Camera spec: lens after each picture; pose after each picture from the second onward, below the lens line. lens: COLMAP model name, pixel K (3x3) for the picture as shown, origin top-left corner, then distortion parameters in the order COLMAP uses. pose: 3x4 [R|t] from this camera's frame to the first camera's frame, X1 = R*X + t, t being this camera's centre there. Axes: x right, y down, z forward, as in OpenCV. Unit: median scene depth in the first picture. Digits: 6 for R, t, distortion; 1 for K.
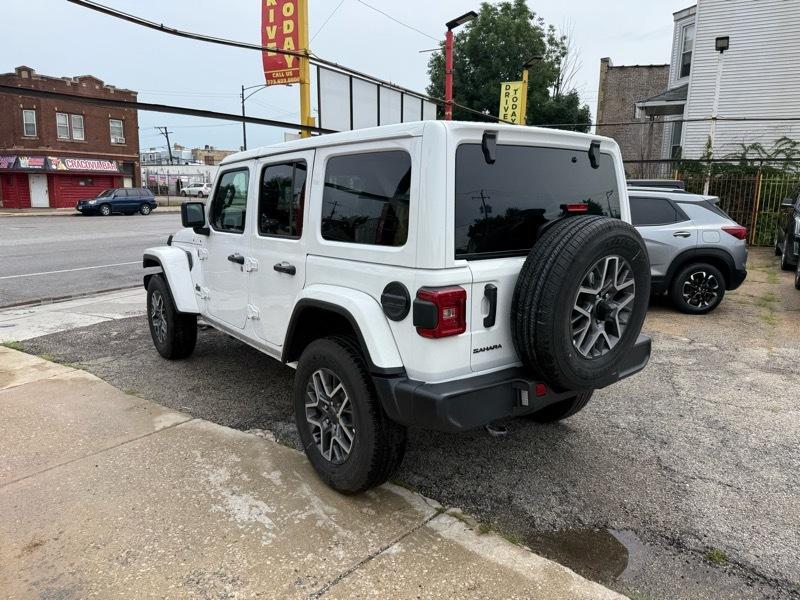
lens RADIAL K [[566.2, 0, 396.7], [0, 566.2, 296.8], [0, 0, 1]] dist [0.016713, -0.027258]
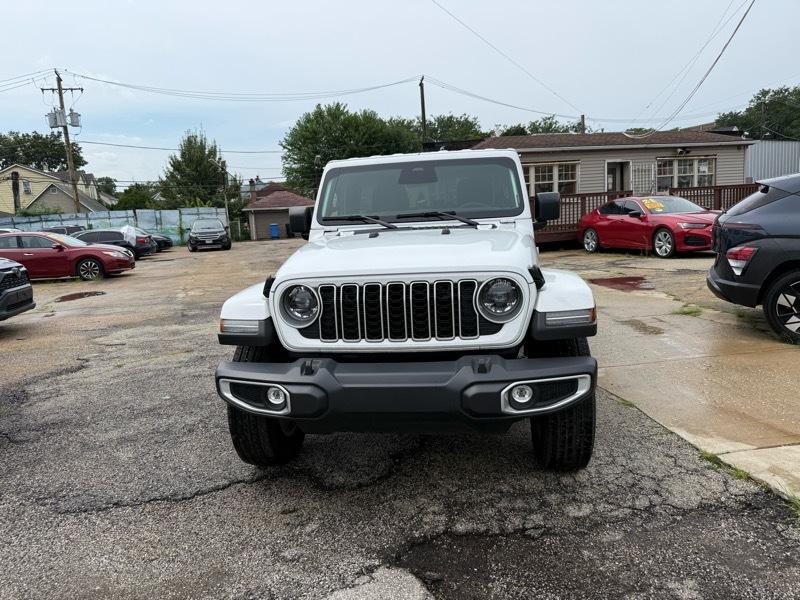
lens RADIAL K [[566.2, 0, 394.8], [0, 566.2, 293.8], [0, 0, 1]] dist [0.016713, -0.027258]
pose [[-0.704141, -0.075020, 0.706086, -0.715549], [0.178870, 0.943594, 0.278632, -0.263820], [-0.687162, 0.322494, -0.651004, 1.533663]]
